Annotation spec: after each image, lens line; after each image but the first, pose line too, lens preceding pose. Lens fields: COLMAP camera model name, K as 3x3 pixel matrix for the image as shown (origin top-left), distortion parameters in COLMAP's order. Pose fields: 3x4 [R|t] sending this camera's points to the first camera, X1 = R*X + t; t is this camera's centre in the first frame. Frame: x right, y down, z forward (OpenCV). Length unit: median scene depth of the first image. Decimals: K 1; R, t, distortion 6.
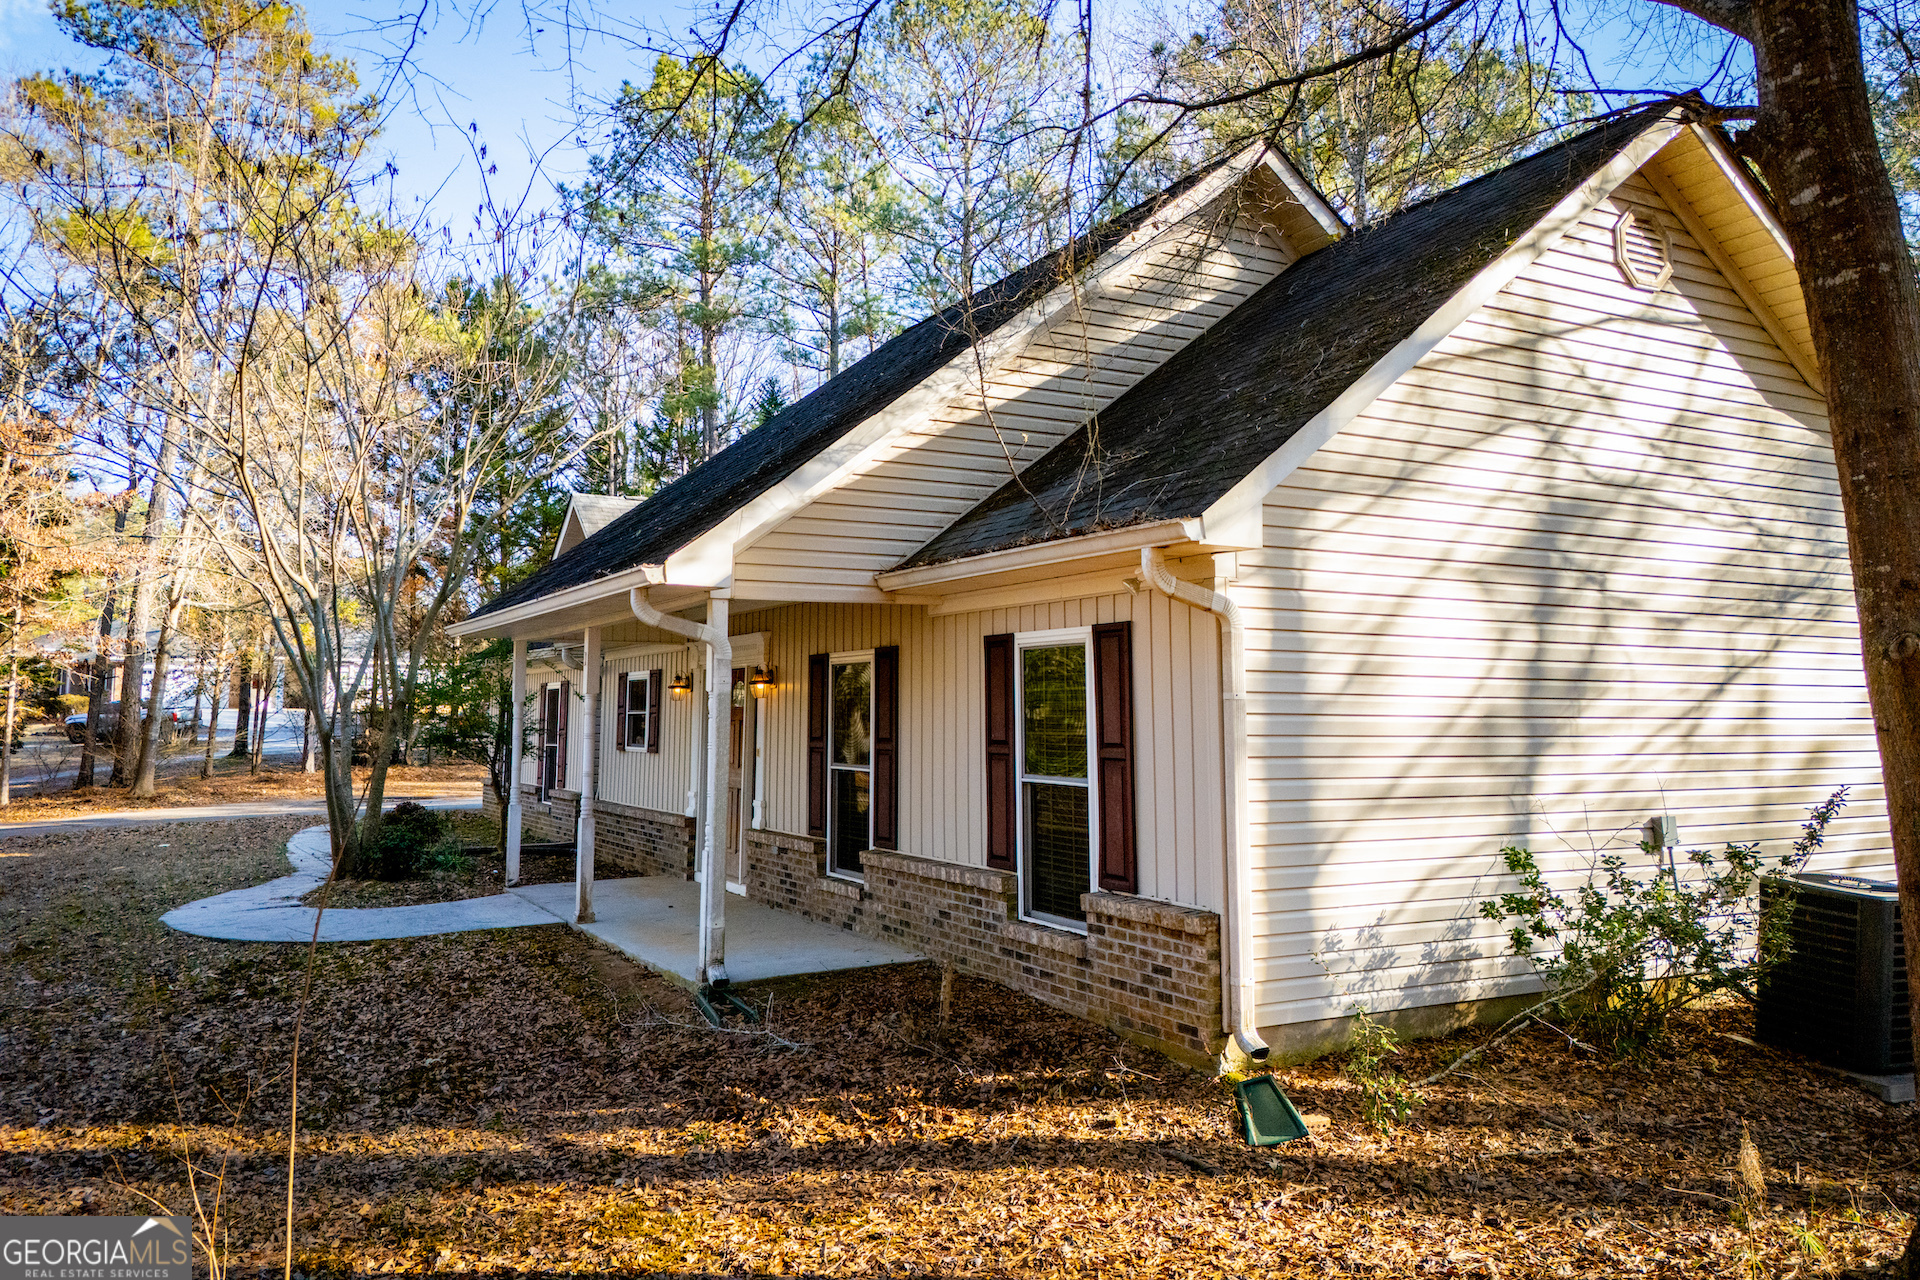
lens RADIAL K [[1420.3, 0, 973.7], [0, 1420.3, 611.7], [0, 0, 1]] dist [0.060576, -0.057339]
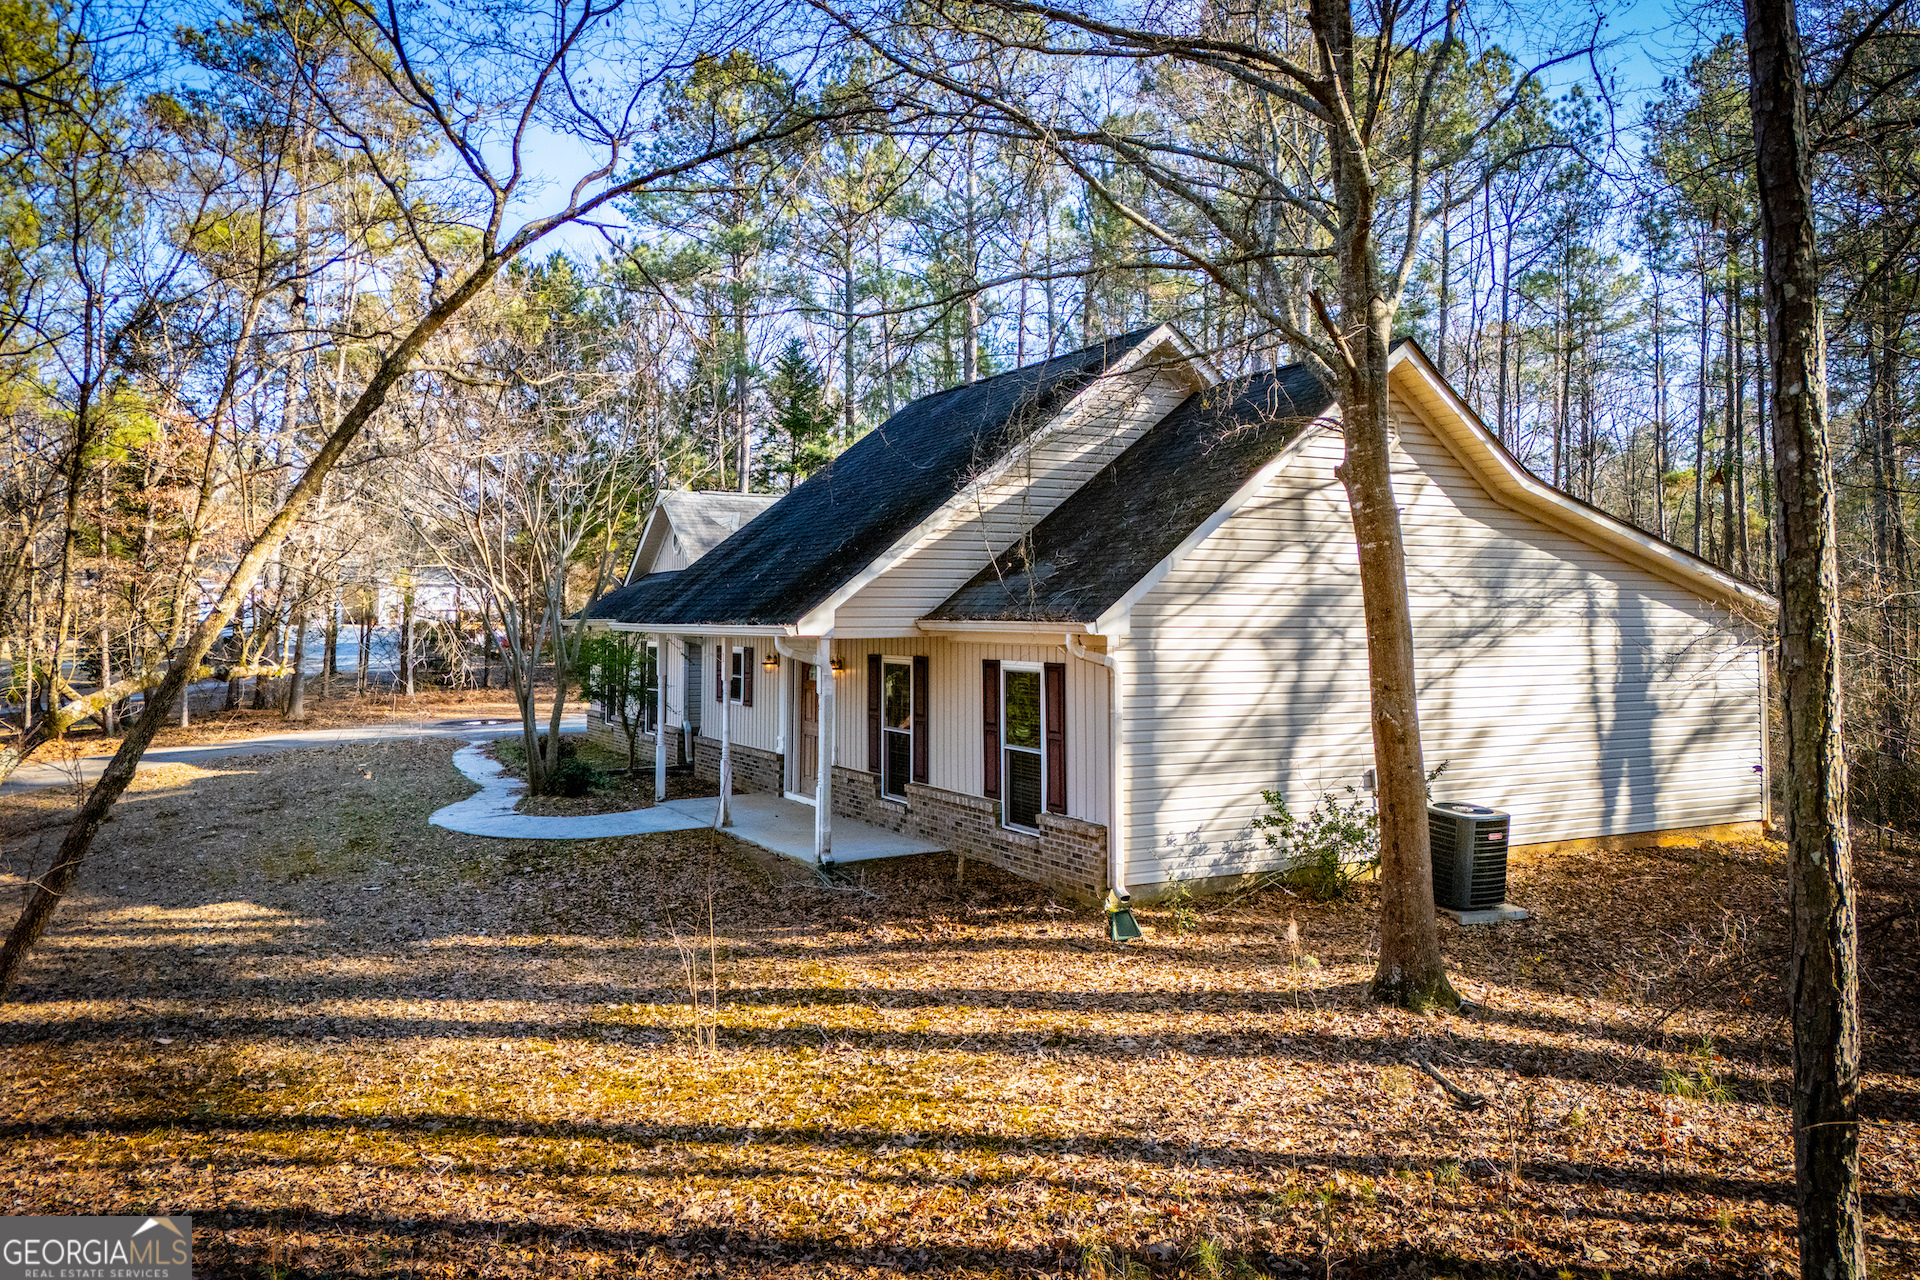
lens RADIAL K [[1420.3, 0, 954.9], [0, 1420.3, 627.4], [0, 0, 1]] dist [0.060576, -0.057339]
pose [[0.999892, -0.001011, -0.014674, -0.000119], [0.002215, 0.996607, 0.082279, -0.180567], [0.014541, -0.082303, 0.996501, -0.749913]]
